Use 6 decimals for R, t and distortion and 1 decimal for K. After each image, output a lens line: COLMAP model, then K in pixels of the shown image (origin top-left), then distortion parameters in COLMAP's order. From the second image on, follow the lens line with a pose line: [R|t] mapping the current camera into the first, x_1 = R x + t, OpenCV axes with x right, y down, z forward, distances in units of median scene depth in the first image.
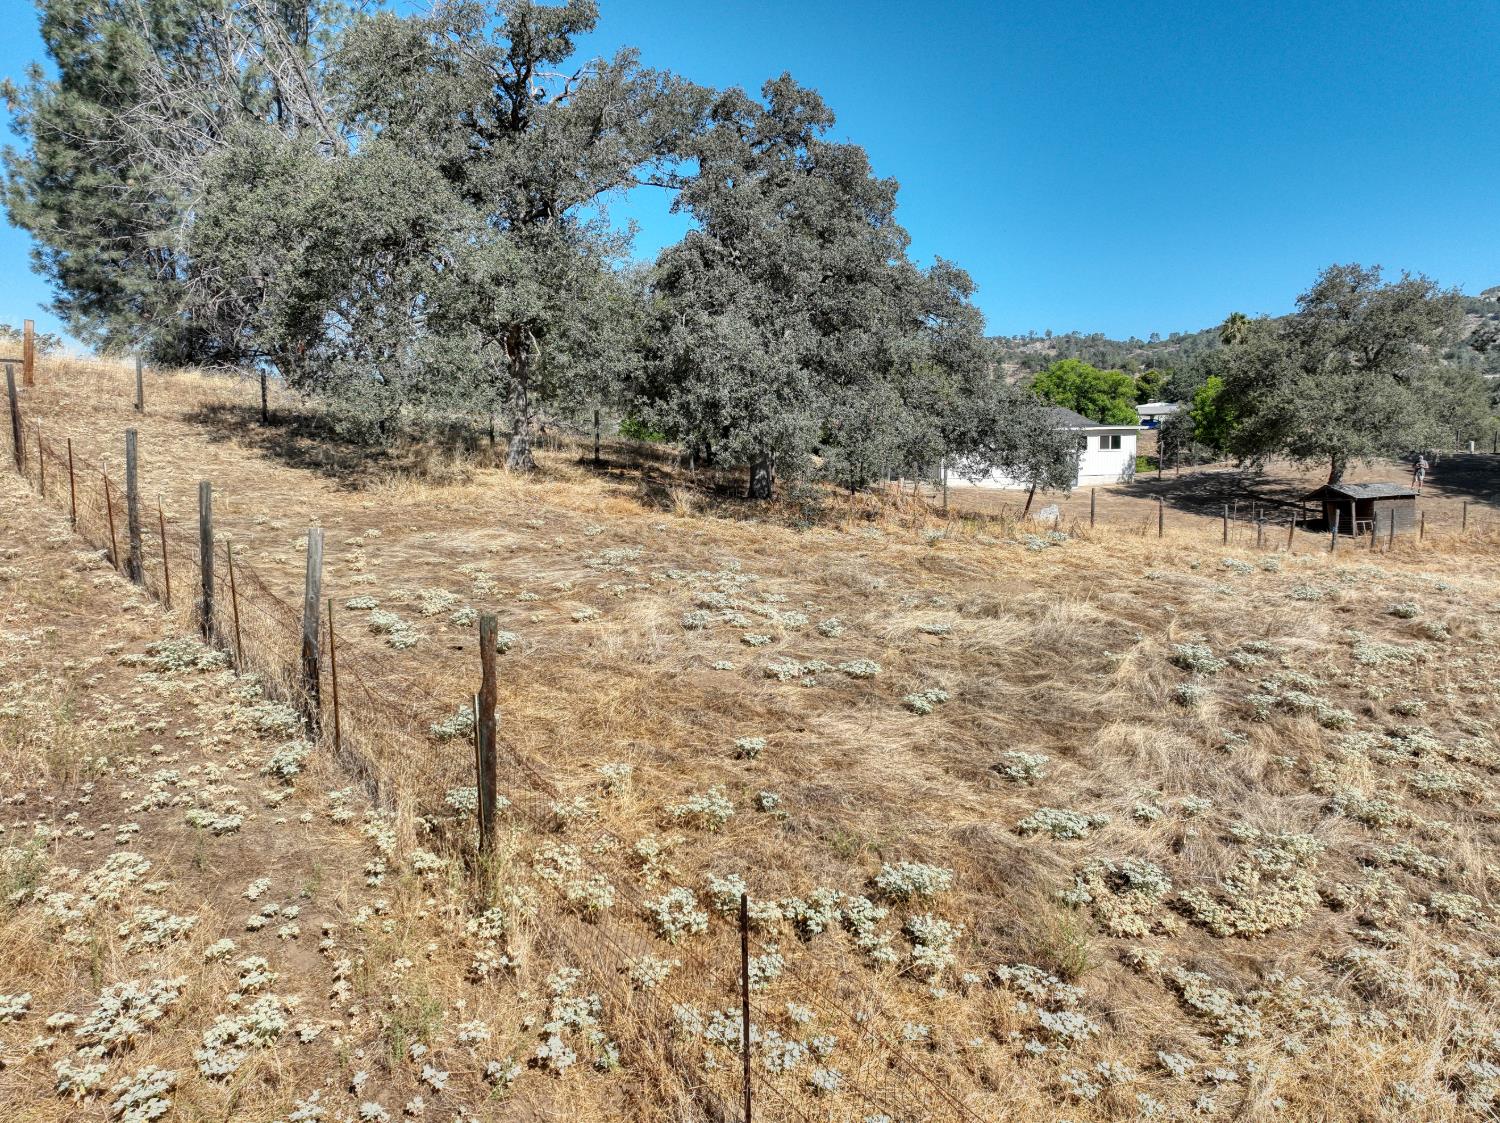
lens RADIAL K [[1052.4, 0, 756.3], [0, 1052.4, 561.1], [0, 0, 1]] dist [-0.003977, 0.017068]
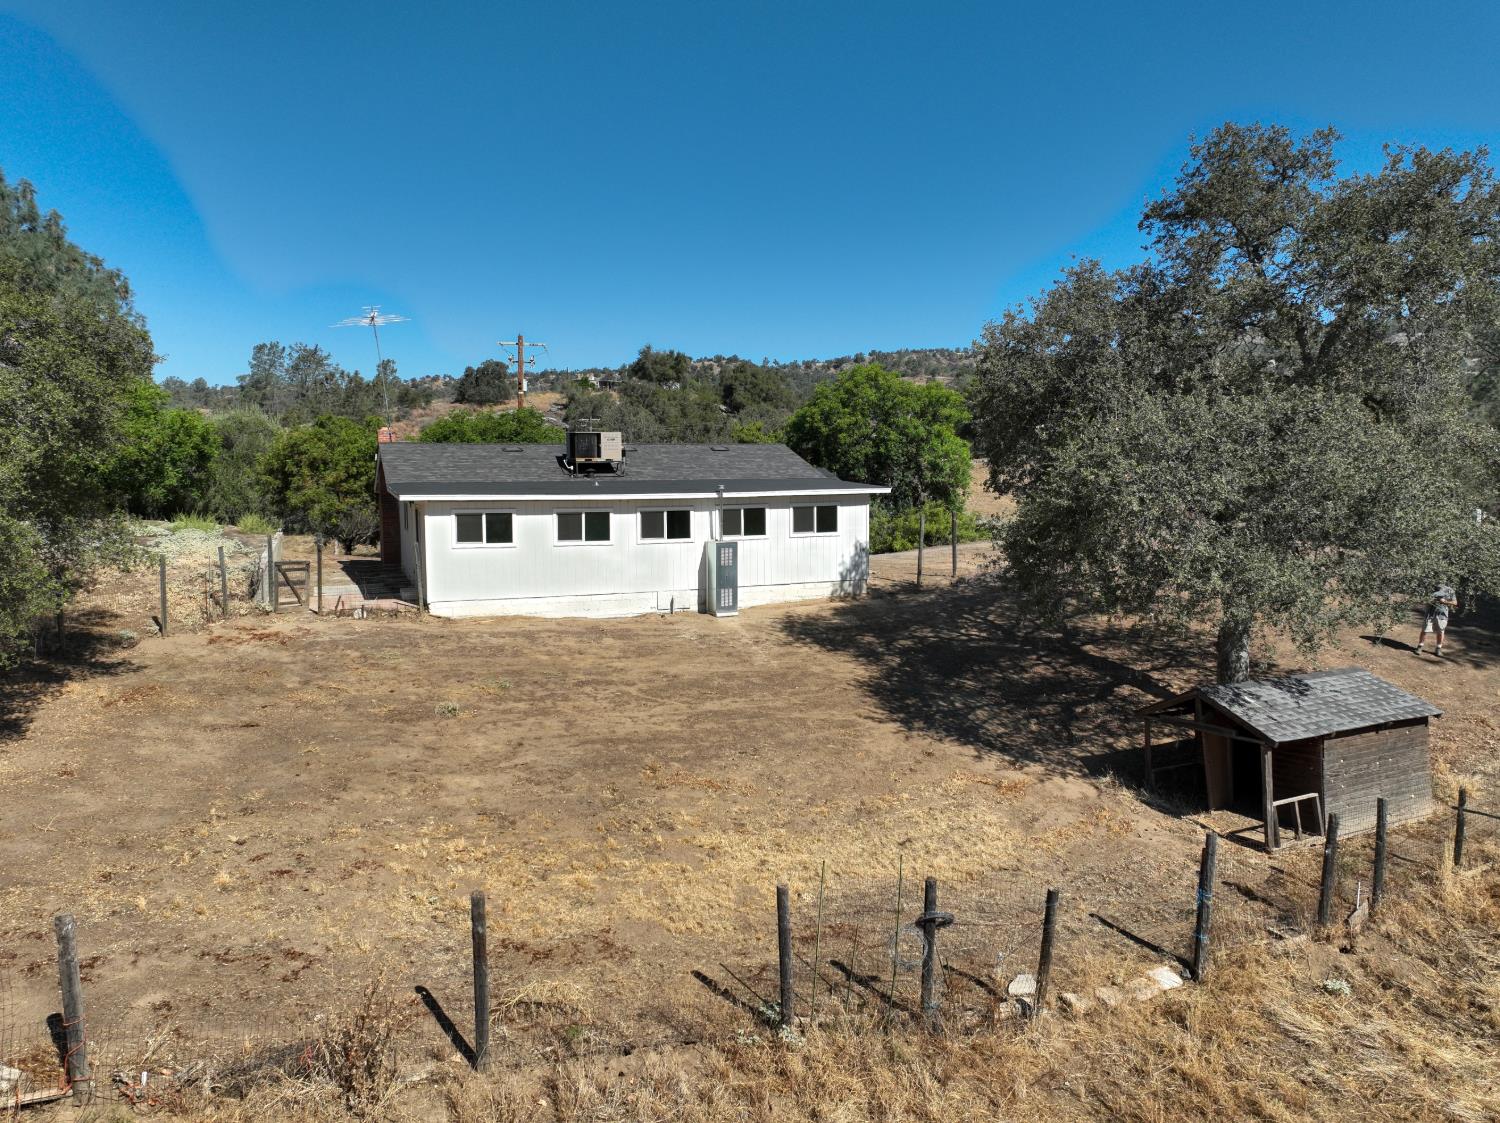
lens RADIAL K [[1052.4, 0, 745.2], [0, 1052.4, 560.2], [0, 0, 1]] dist [-0.003977, 0.017068]
pose [[0.999273, 0.005172, 0.037775, 0.341586], [-0.004793, 0.999937, -0.010110, -0.105792], [-0.037825, 0.009922, 0.999235, 0.589266]]
